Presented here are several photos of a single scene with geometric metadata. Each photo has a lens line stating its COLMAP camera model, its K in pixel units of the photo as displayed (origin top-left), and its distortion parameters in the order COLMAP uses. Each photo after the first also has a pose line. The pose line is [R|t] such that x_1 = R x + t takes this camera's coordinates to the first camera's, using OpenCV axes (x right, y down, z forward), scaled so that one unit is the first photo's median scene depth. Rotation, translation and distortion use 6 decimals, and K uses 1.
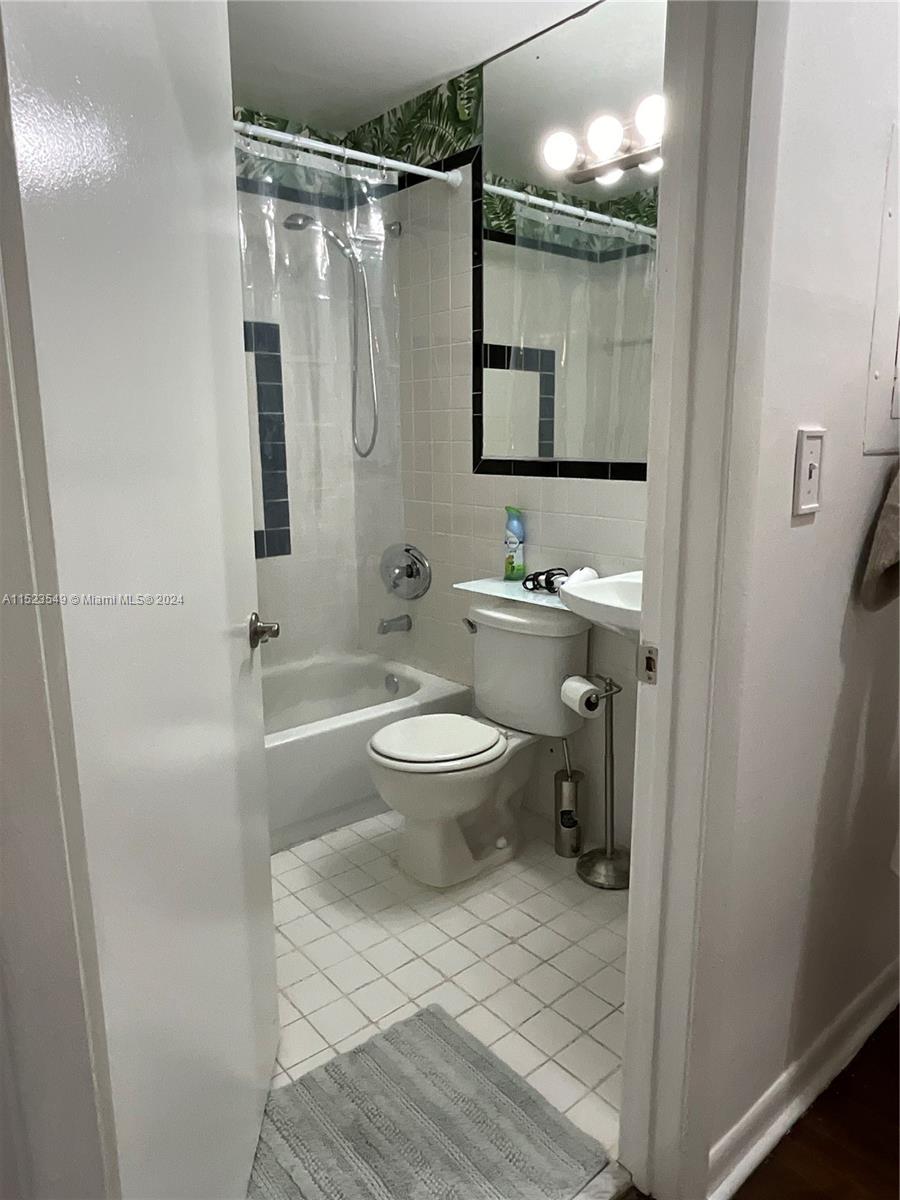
lens RADIAL K [[793.8, 0, 453.5], [0, 793.8, 594.3], [0, 0, 1]] dist [0.014845, -0.038875]
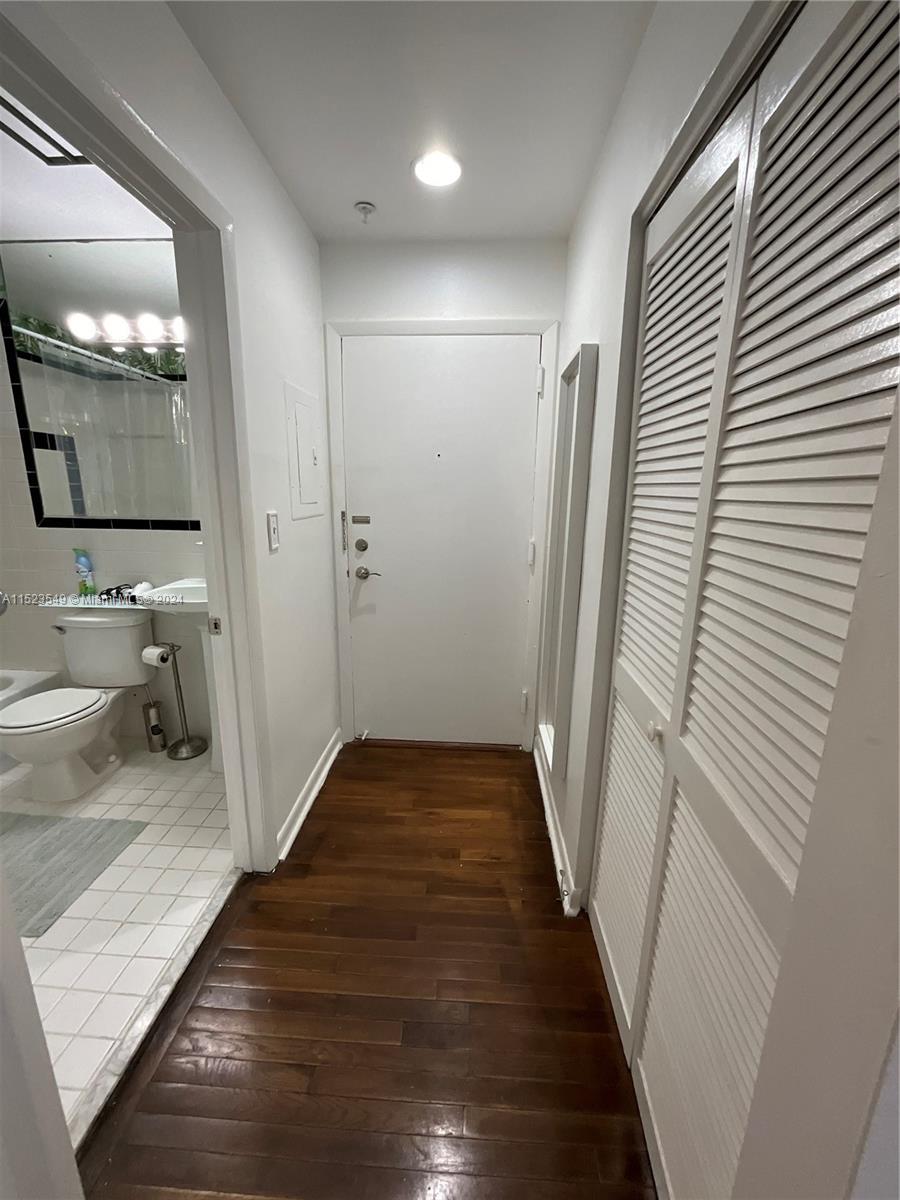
lens RADIAL K [[474.2, 0, 445.3], [0, 474.2, 596.3], [0, 0, 1]] dist [-0.000225, 0.000065]
pose [[0.689280, -0.143456, 0.710151, -0.105207], [0.119324, 0.989293, 0.084028, -0.011175], [-0.714601, 0.026820, 0.699017, -0.153467]]
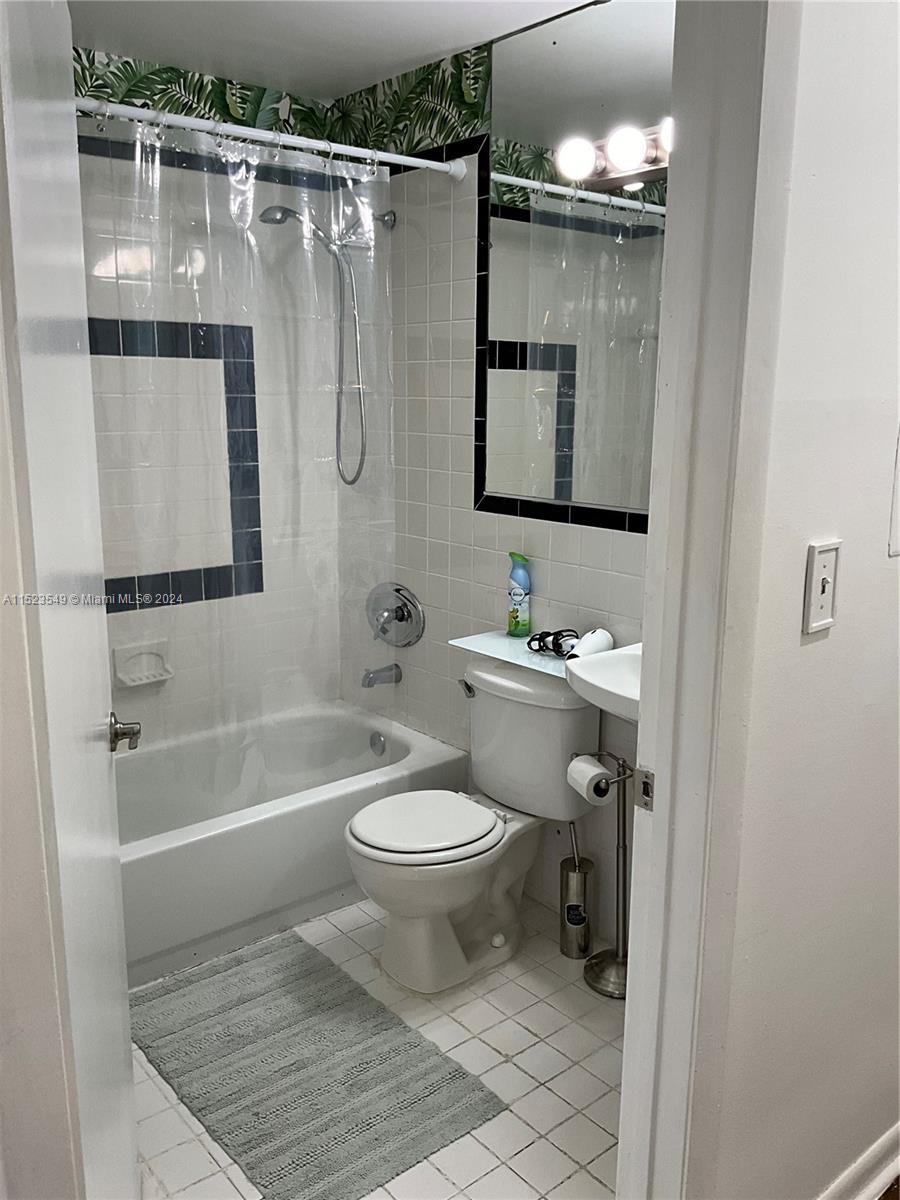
lens RADIAL K [[975.7, 0, 450.0], [0, 975.7, 600.0], [0, 0, 1]] dist [0.112187, -0.233036]
pose [[0.999836, 0.015974, -0.008586, 0.009783], [-0.015895, 0.999831, 0.009212, -0.069436], [0.008731, -0.009074, 0.999921, -0.080869]]
